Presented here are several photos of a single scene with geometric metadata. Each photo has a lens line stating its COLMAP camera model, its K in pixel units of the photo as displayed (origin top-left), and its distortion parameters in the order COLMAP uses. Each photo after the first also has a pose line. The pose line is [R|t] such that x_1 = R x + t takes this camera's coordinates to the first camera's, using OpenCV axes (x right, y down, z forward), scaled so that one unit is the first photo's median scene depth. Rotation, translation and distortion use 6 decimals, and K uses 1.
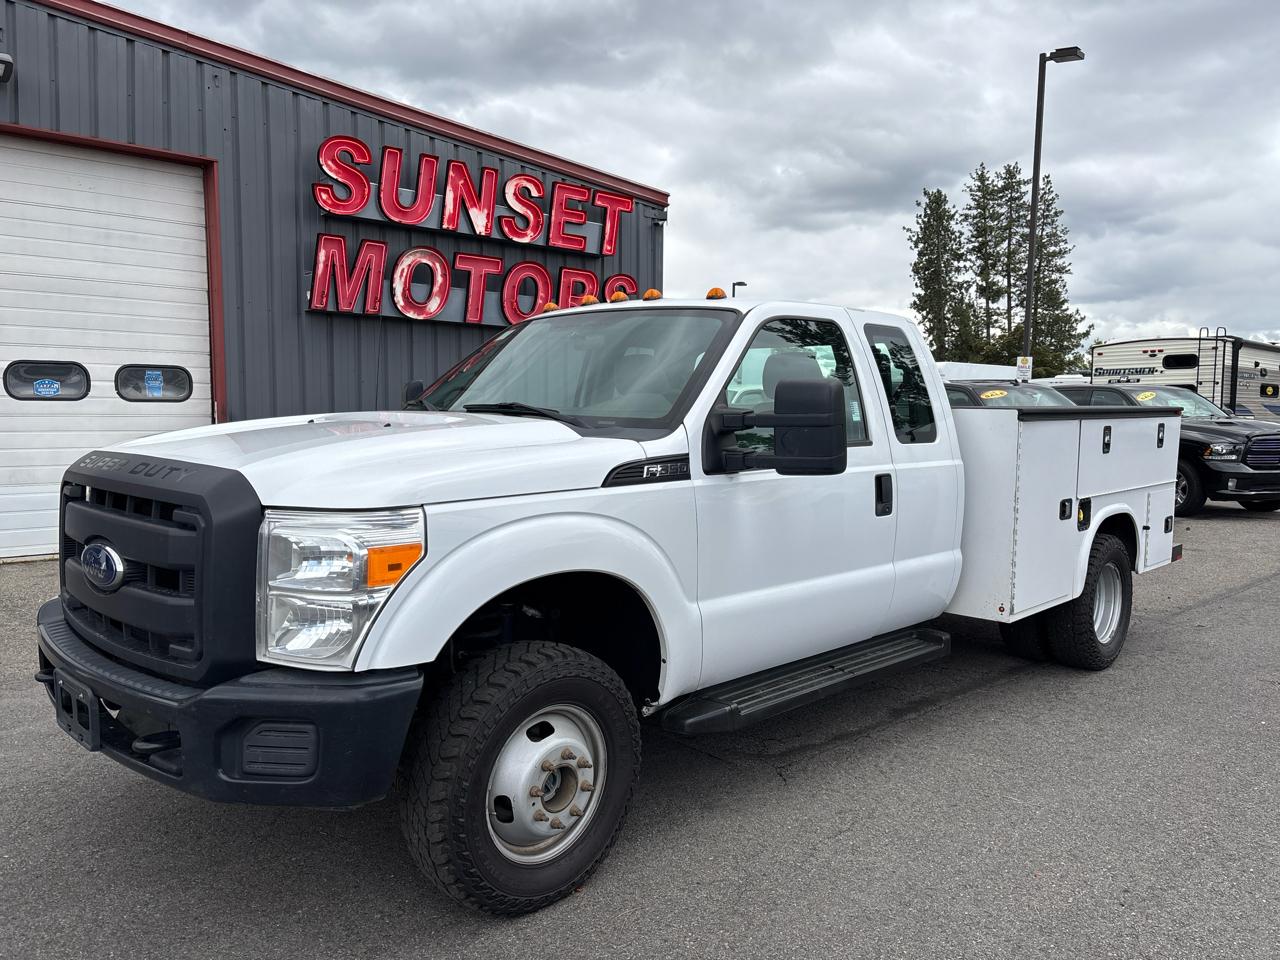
lens RADIAL K [[966.4, 0, 636.0], [0, 966.4, 482.3], [0, 0, 1]] dist [0.061288, -0.065381]
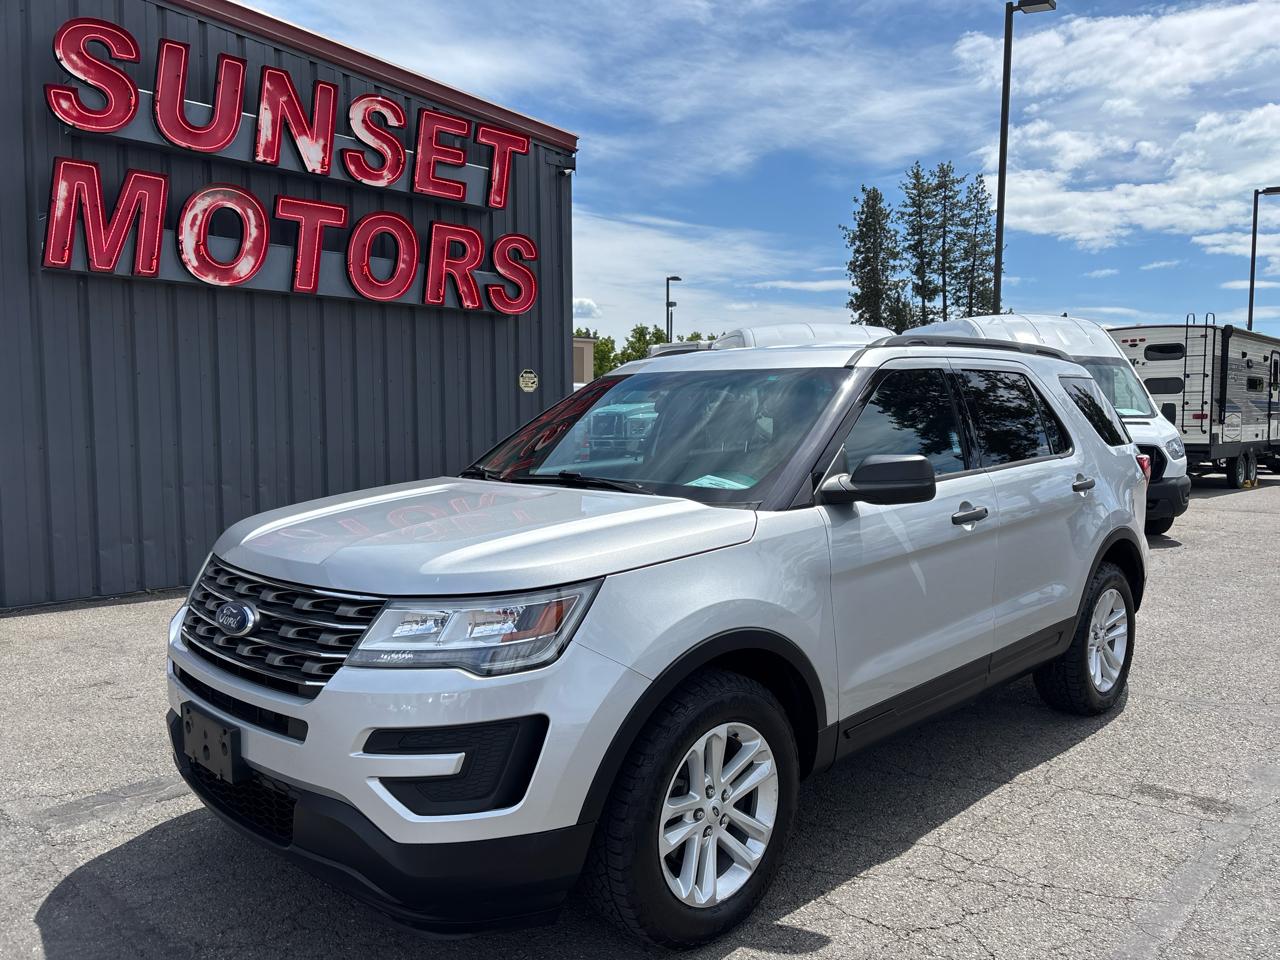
lens RADIAL K [[966.4, 0, 636.0], [0, 966.4, 482.3], [0, 0, 1]] dist [0.061288, -0.065381]
pose [[0.998014, -0.012822, 0.061677, 0.019148], [0.012930, 0.999915, -0.001348, -0.009707], [-0.061655, 0.002143, 0.998095, 0.140899]]
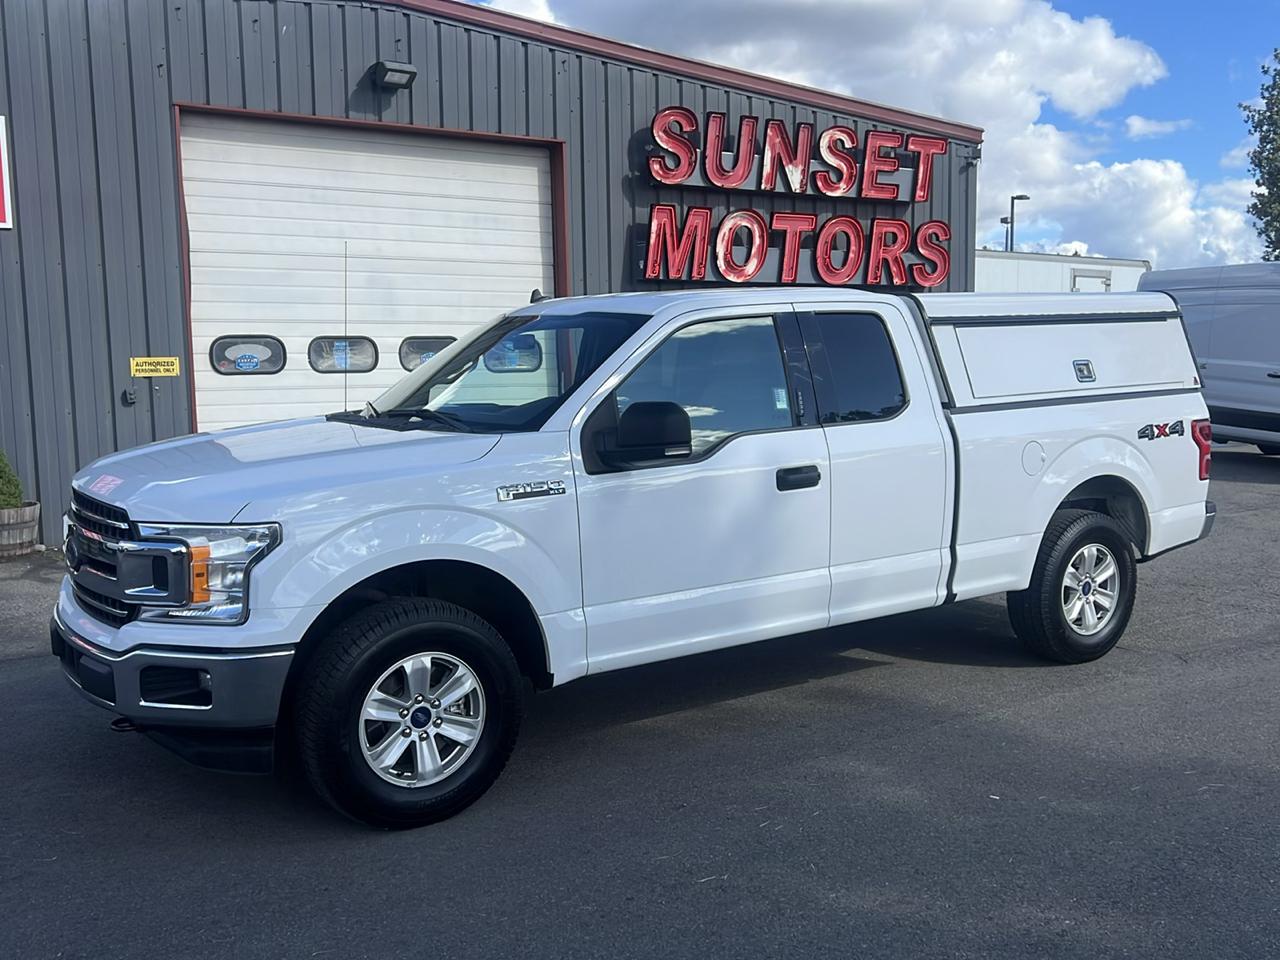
lens RADIAL K [[1250.6, 0, 654.0], [0, 1250.6, 489.4], [0, 0, 1]] dist [0.129422, -0.286187]
pose [[0.985814, -0.011418, -0.167452, -0.051440], [0.014659, 0.999728, 0.018128, 0.011738], [0.167200, -0.020326, 0.985714, -0.161282]]
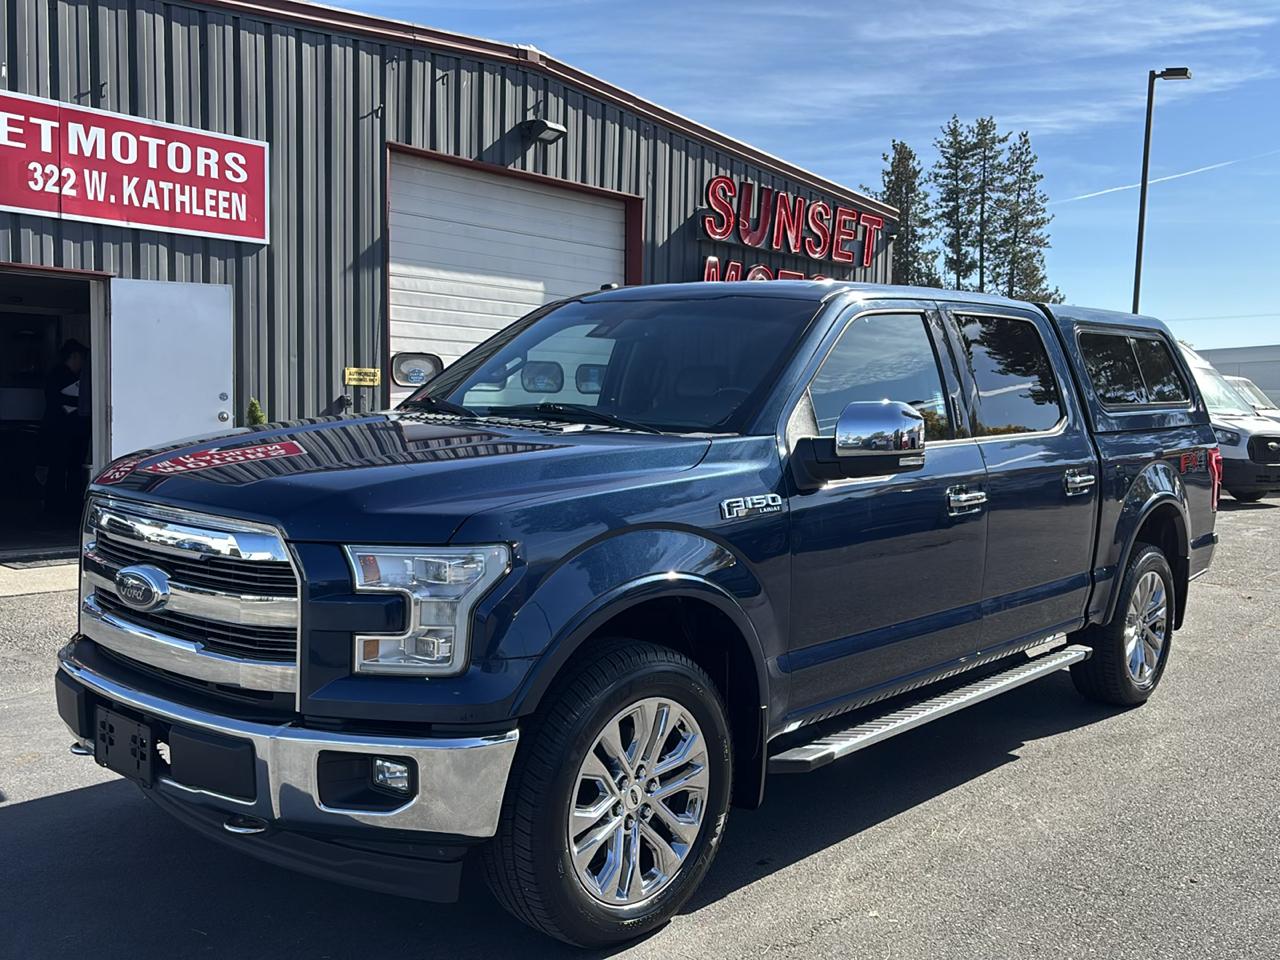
lens RADIAL K [[1249.9, 0, 640.0], [0, 1249.9, 480.0], [0, 0, 1]] dist [0.019799, 0.035835]
pose [[0.991645, 0.006970, 0.128807, -0.301433], [-0.005880, 0.999944, -0.008843, 0.019690], [-0.128861, 0.008012, 0.991630, -0.268406]]
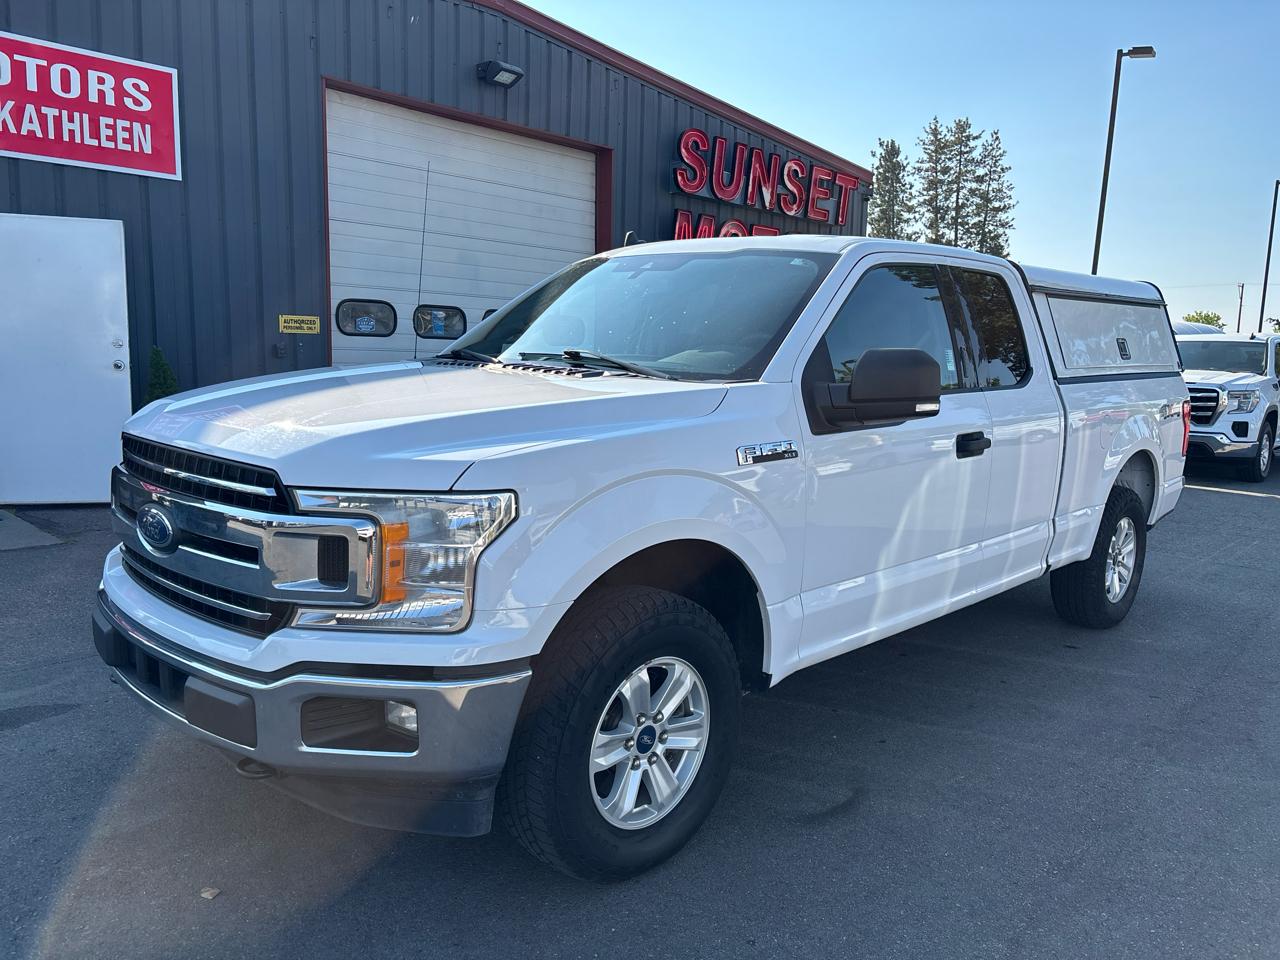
lens RADIAL K [[999.5, 0, 656.0], [0, 999.5, 468.1], [0, 0, 1]] dist [0.062596, -0.086019]
pose [[0.994223, 0.002316, 0.107308, -0.242698], [-0.006222, 0.999330, 0.036080, 0.013753], [-0.107153, -0.036540, 0.993571, -0.135972]]
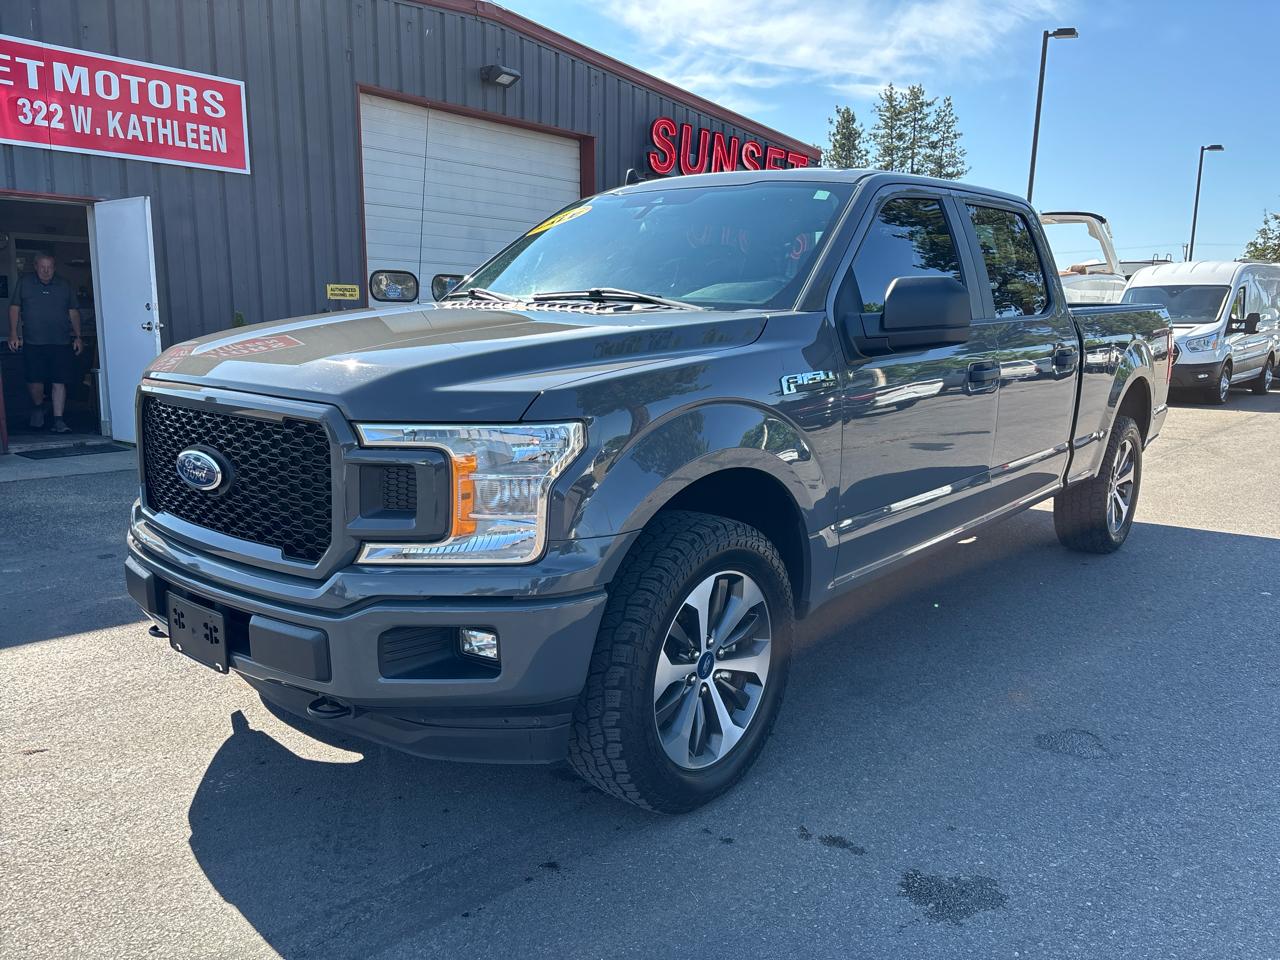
lens RADIAL K [[980.7, 0, 640.0], [0, 980.7, 480.0], [0, 0, 1]] dist [0.053054, -0.071958]
pose [[0.991948, -0.018528, 0.125283, -0.263079], [0.008177, 0.996547, 0.082631, 0.025771], [-0.126381, -0.080941, 0.988674, -0.228133]]
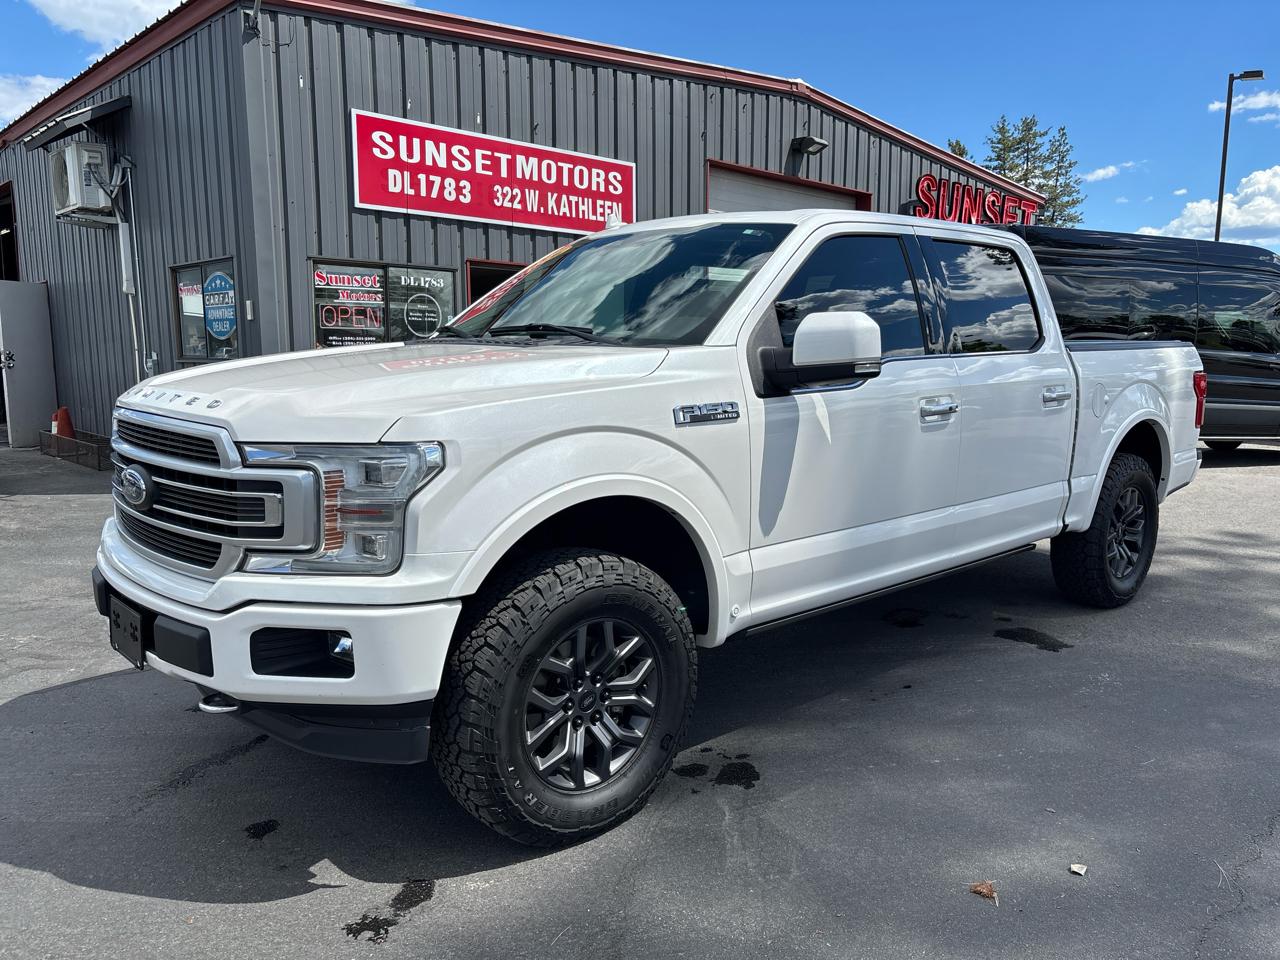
lens RADIAL K [[980.7, 0, 640.0], [0, 980.7, 480.0], [0, 0, 1]] dist [0.053054, -0.071958]
pose [[0.999101, -0.013801, 0.040079, -0.417287], [0.011847, 0.998748, 0.048602, 0.026510], [-0.040699, -0.048084, 0.998014, -0.292464]]
